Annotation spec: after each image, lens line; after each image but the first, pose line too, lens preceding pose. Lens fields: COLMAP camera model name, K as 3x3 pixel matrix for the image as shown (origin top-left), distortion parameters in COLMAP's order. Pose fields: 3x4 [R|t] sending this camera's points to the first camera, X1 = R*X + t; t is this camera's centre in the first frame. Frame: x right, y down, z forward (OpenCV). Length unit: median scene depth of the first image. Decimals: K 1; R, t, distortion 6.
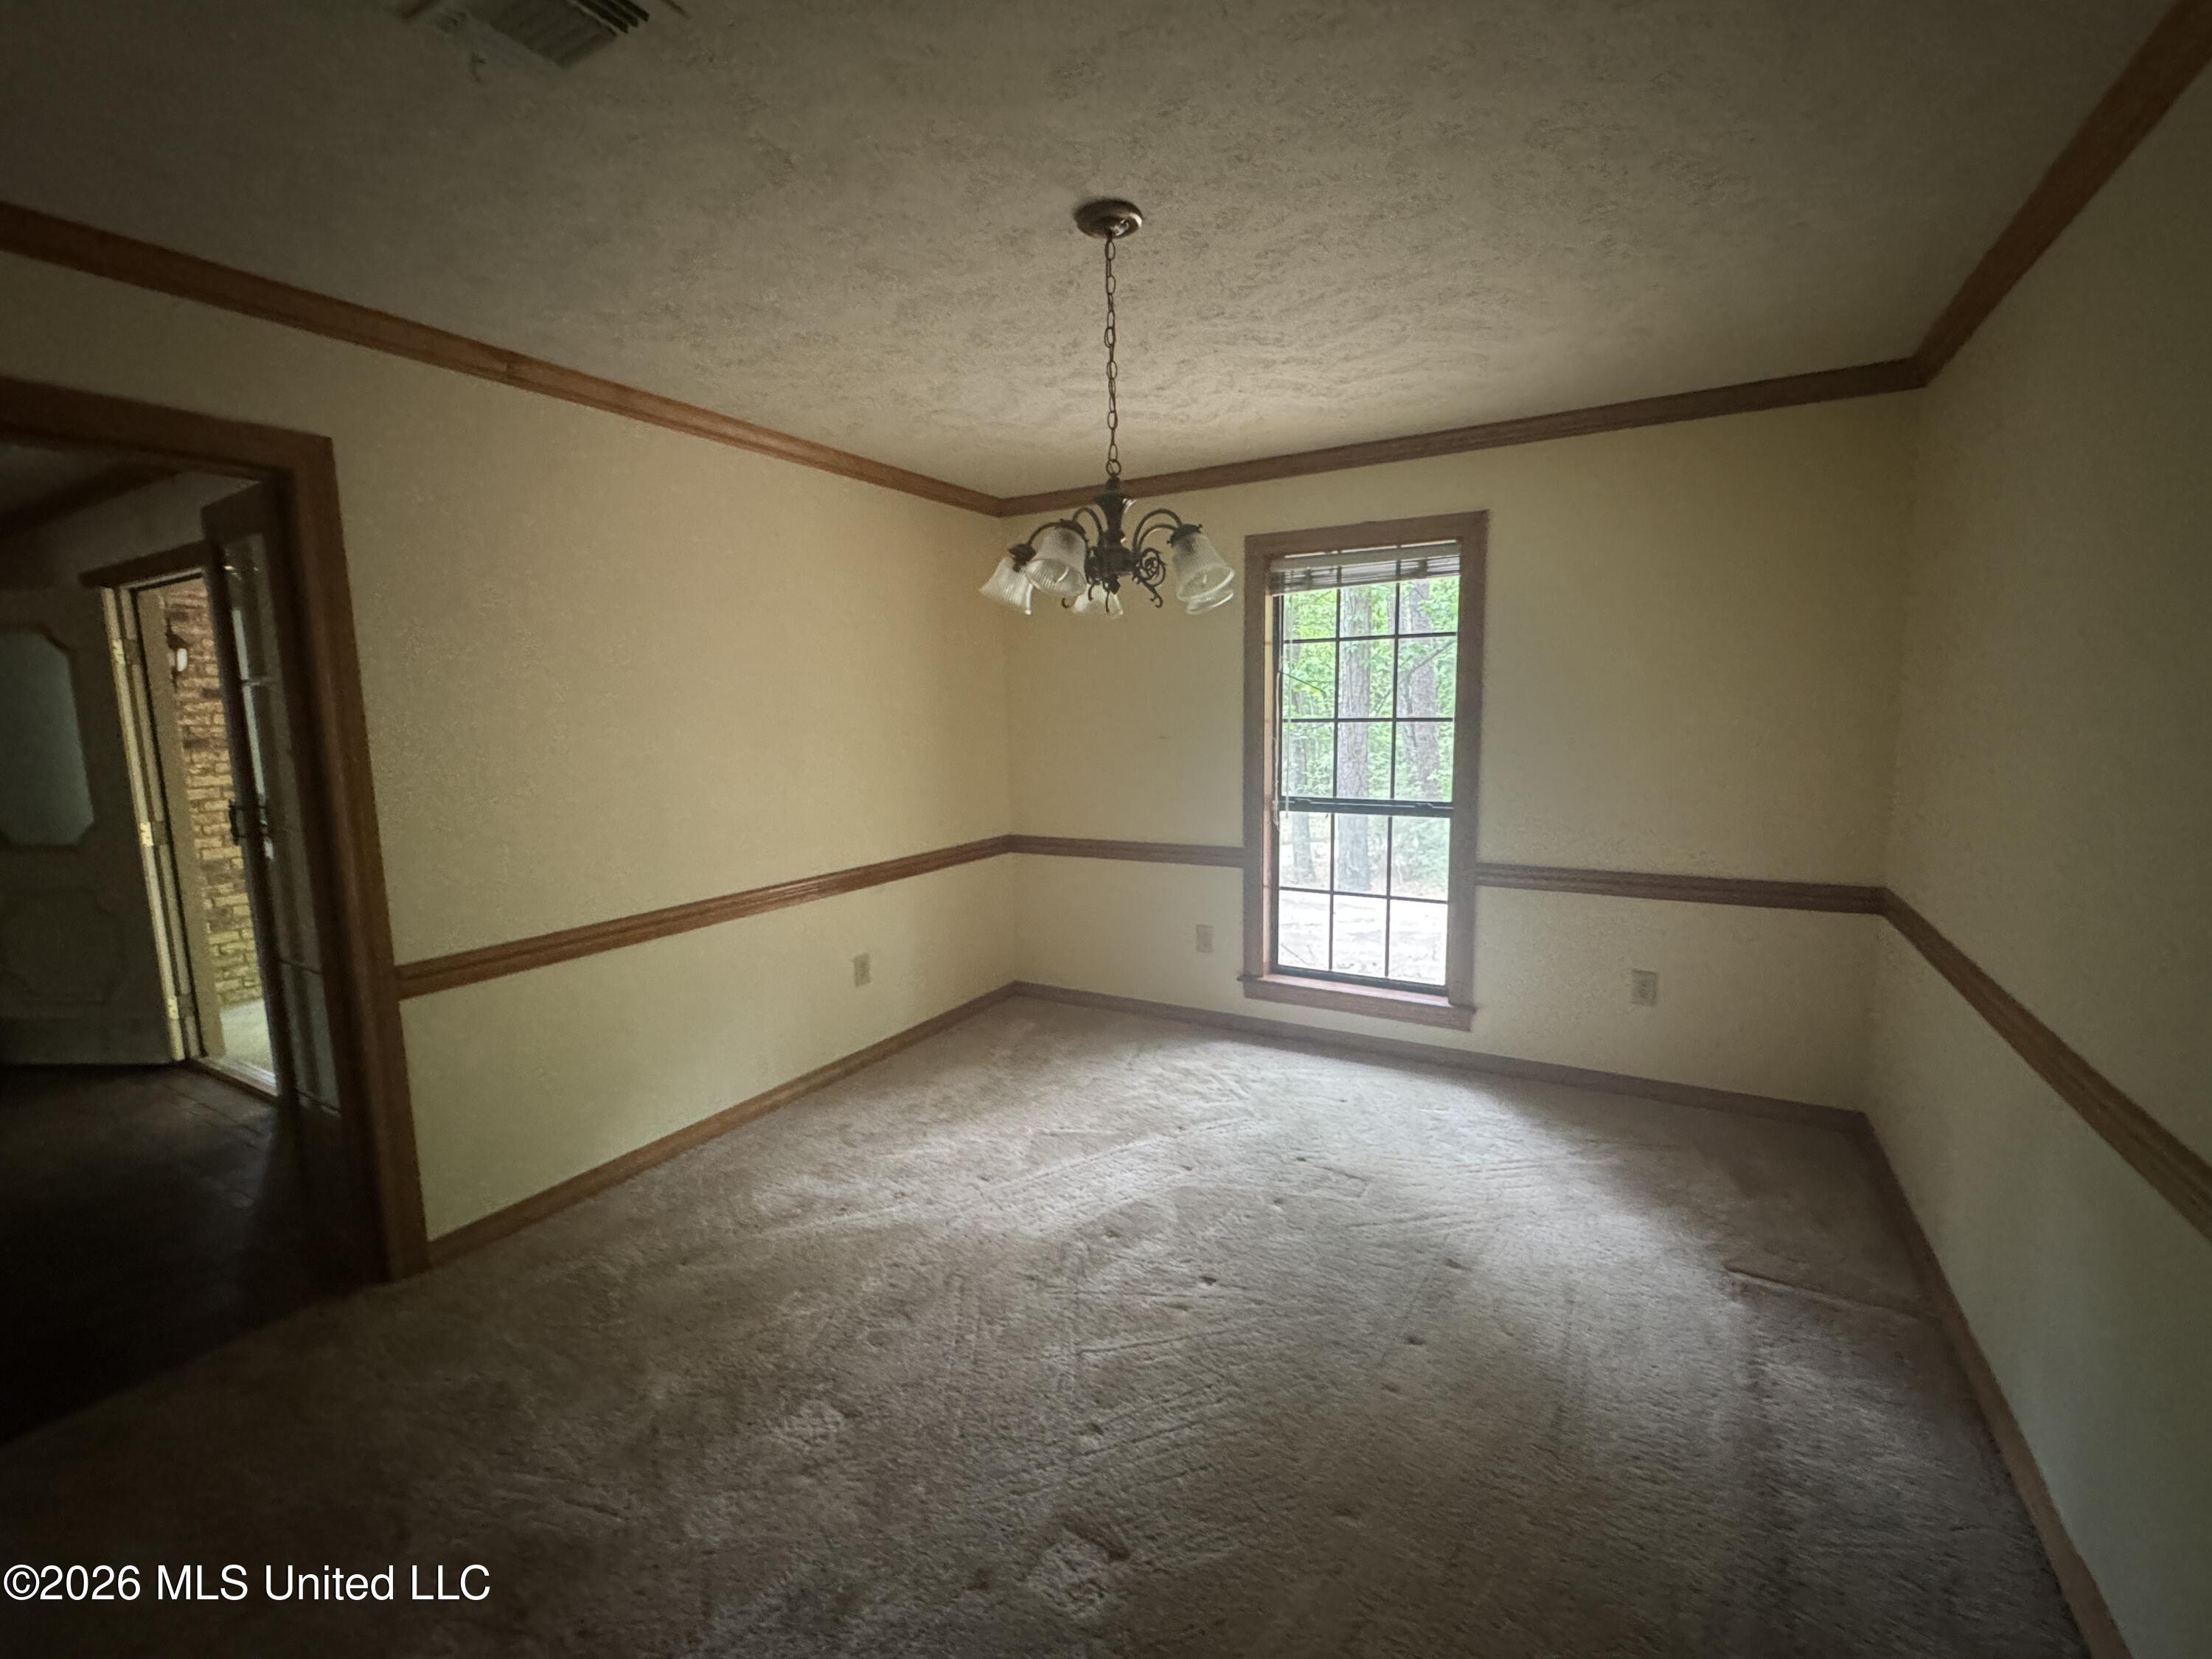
lens RADIAL K [[953.9, 0, 1098.3], [0, 953.9, 830.7], [0, 0, 1]] dist [0.018819, 0.000309]
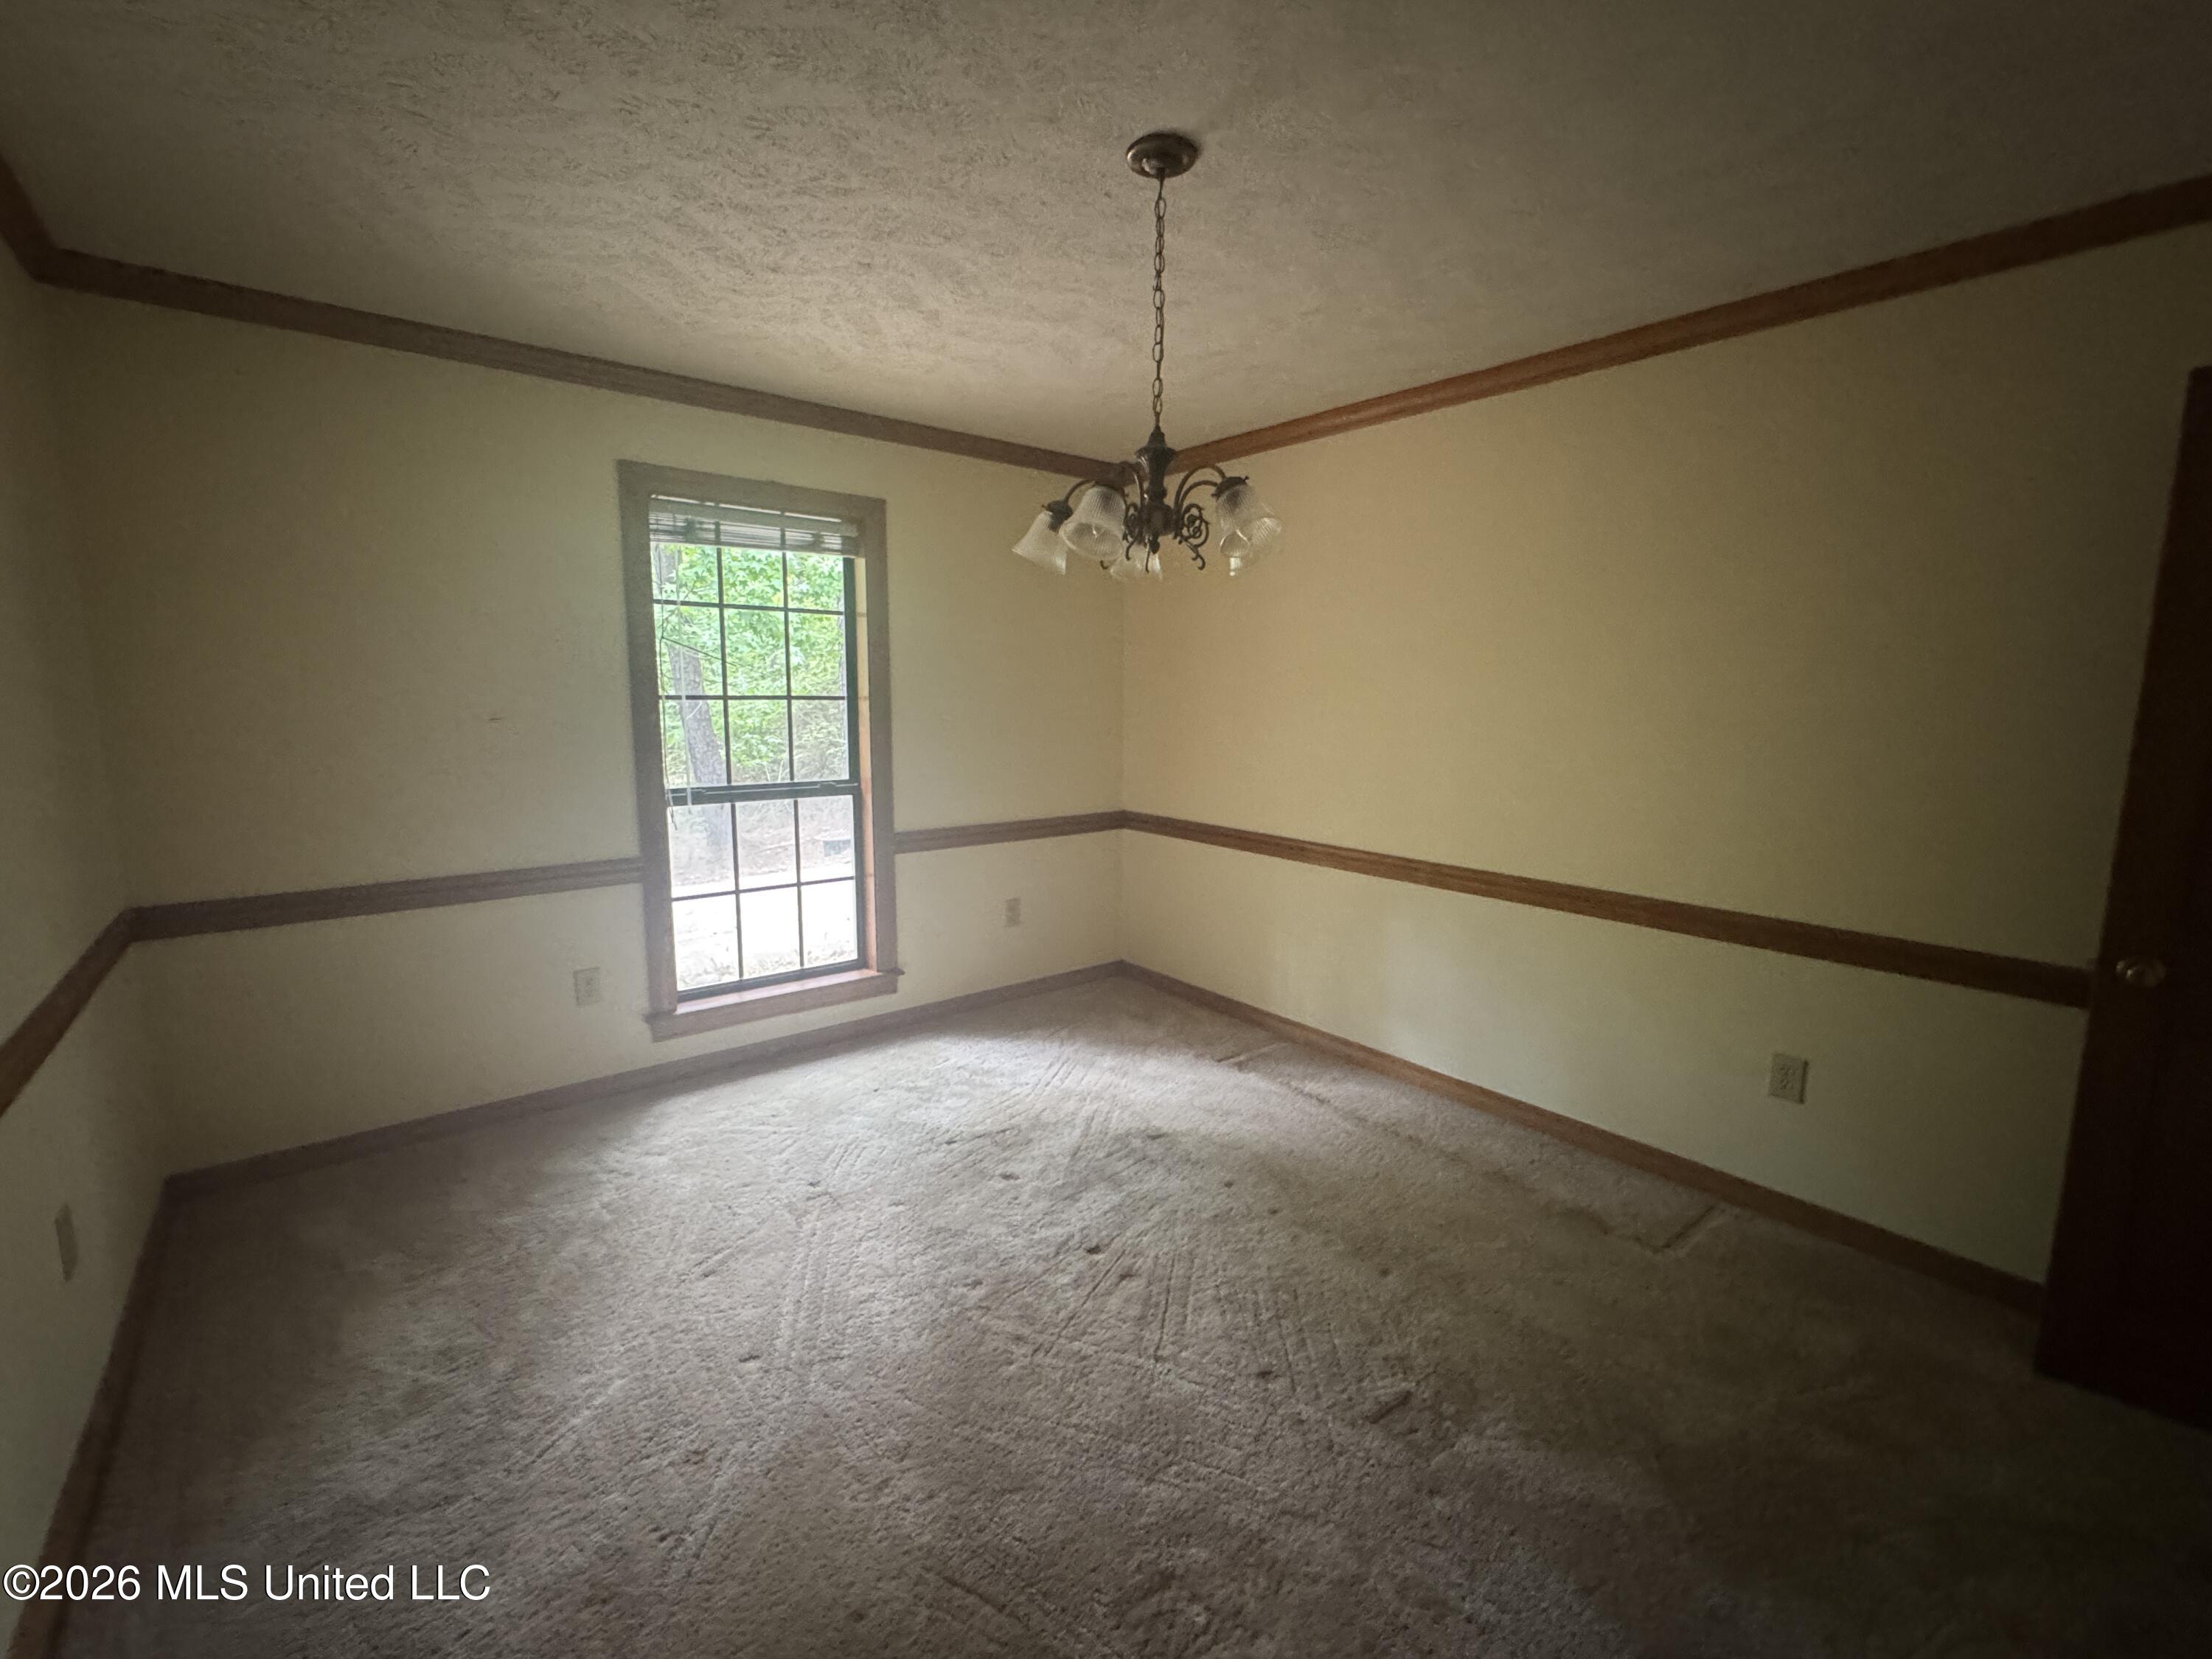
lens RADIAL K [[953.9, 0, 1102.5], [0, 953.9, 825.3], [0, 0, 1]] dist [0.018819, 0.000309]
pose [[0.354438, -0.106637, 0.928979, -0.487085], [0.110738, 0.991272, 0.071538, -0.024158], [-0.928499, 0.077517, 0.363153, 0.384333]]
